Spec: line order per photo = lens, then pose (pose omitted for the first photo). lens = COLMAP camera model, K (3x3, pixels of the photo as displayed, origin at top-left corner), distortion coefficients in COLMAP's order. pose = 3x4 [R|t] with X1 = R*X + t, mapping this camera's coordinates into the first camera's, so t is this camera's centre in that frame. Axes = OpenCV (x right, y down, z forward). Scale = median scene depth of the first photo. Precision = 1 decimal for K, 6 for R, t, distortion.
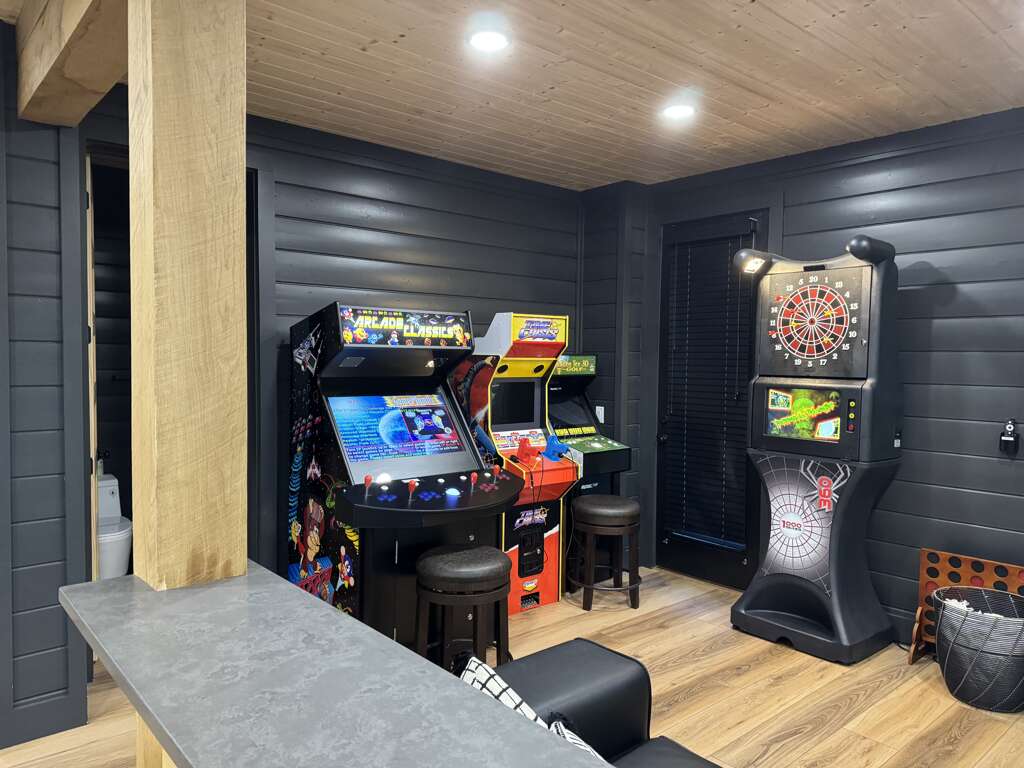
lens RADIAL K [[721.1, 0, 511.5], [0, 721.1, 389.1], [0, 0, 1]] dist [0.044226, -0.065705]
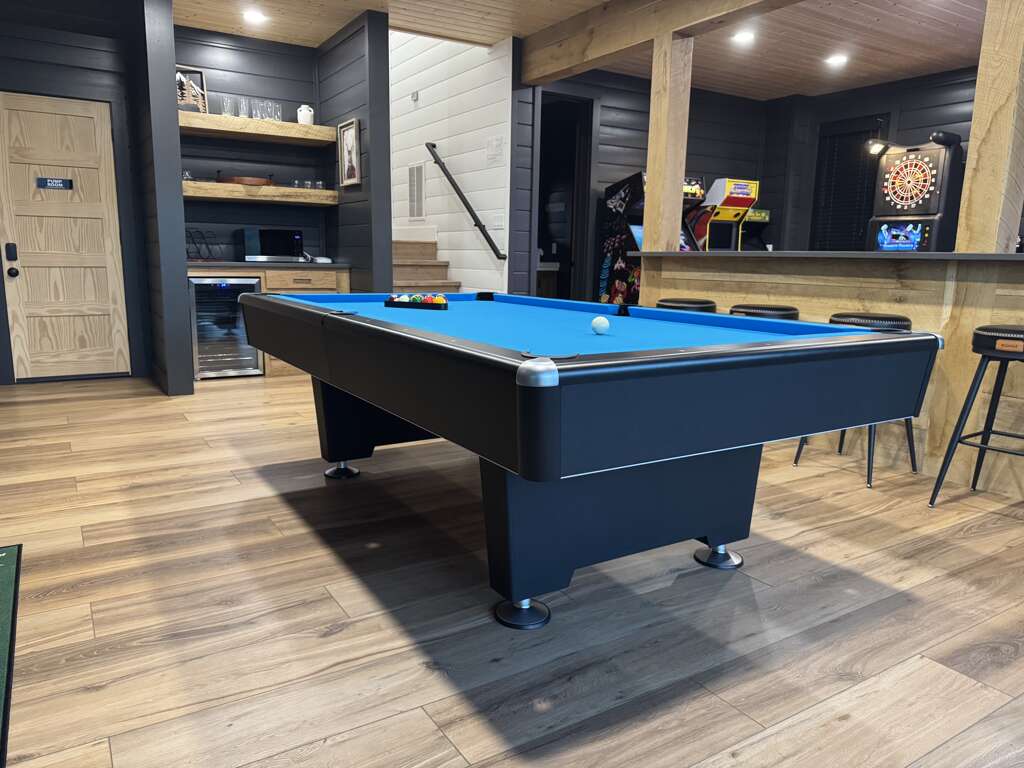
lens RADIAL K [[721.1, 0, 511.5], [0, 721.1, 389.1], [0, 0, 1]] dist [0.044226, -0.065705]
pose [[0.987593, 0.034881, -0.153115, -0.237936], [-0.013947, 0.990649, 0.135718, 0.173461], [0.156417, -0.131898, 0.978844, -0.904003]]
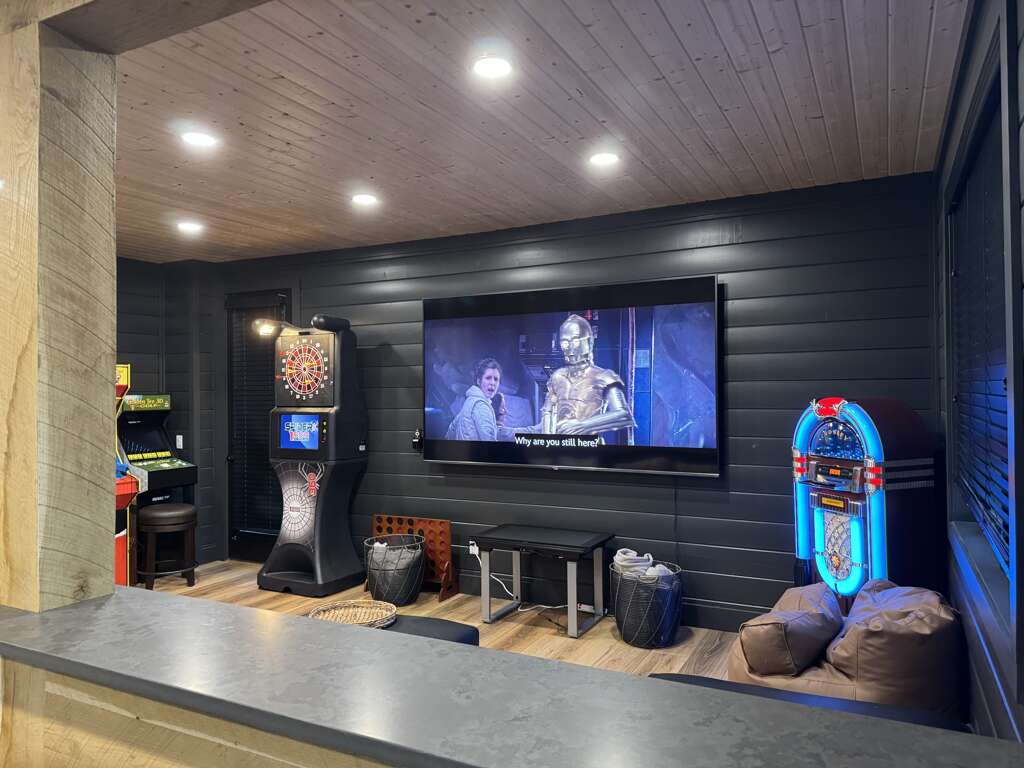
lens RADIAL K [[714.9, 0, 512.0], [0, 714.9, 384.0], [0, 0, 1]] dist [0.133215, -0.208464]
pose [[0.928346, -0.017656, 0.371298, 0.259148], [0.037987, 0.998148, -0.047514, 0.023765], [-0.369771, 0.058214, 0.927297, -0.526465]]
